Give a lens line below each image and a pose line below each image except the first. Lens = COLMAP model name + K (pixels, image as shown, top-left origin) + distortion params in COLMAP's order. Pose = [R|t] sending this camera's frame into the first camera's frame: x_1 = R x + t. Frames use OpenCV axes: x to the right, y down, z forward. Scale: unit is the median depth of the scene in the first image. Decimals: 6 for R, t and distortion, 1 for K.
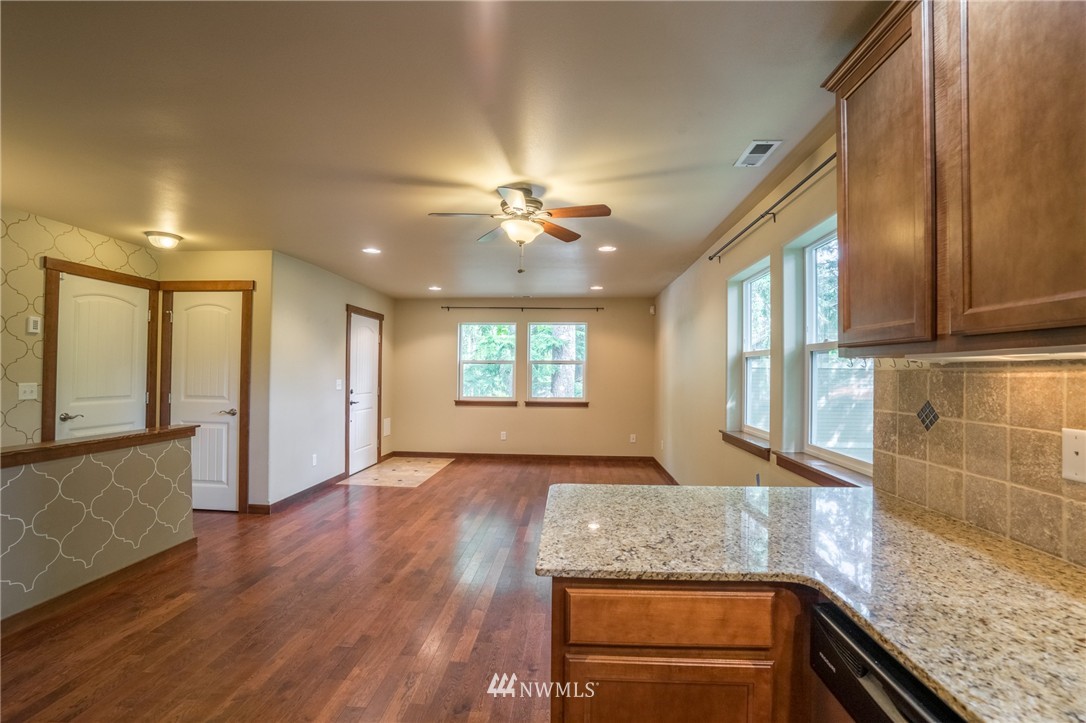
lens RADIAL K [[501.1, 0, 544.6], [0, 501.1, 367.1], [0, 0, 1]] dist [-0.061043, 0.024310]
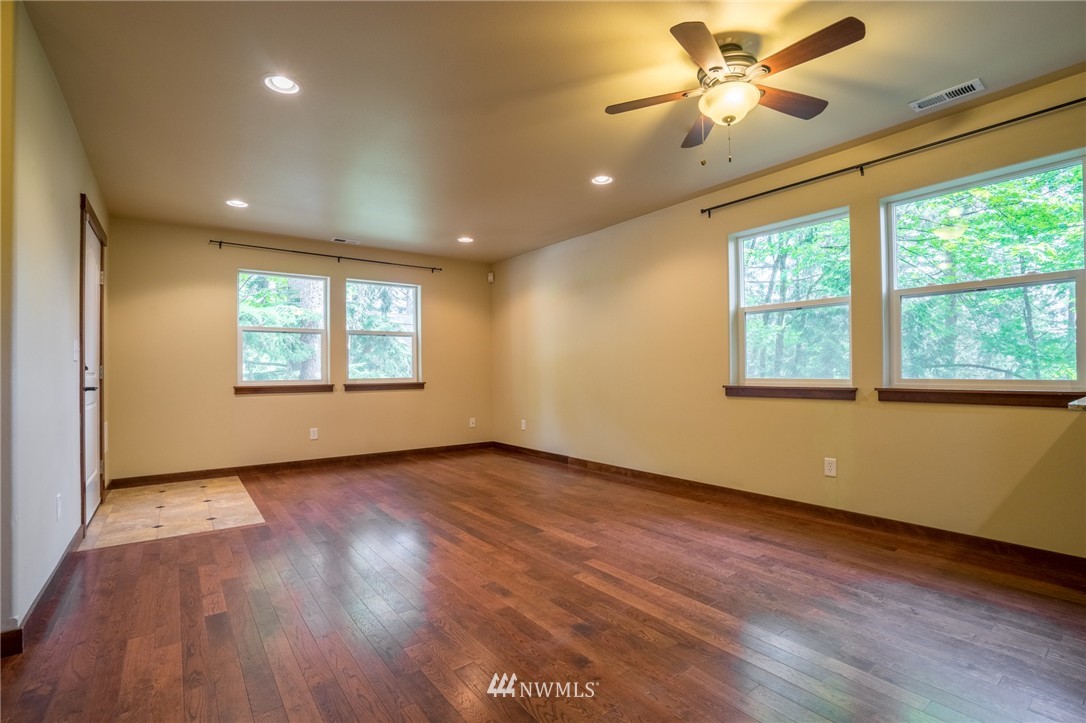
lens RADIAL K [[501.1, 0, 544.6], [0, 501.1, 367.1], [0, 0, 1]] dist [-0.061043, 0.024310]
pose [[0.758268, -0.012066, 0.651832, -0.530093], [0.011192, 0.999922, 0.005490, 0.076960], [-0.651847, 0.003132, 0.758344, 0.460506]]
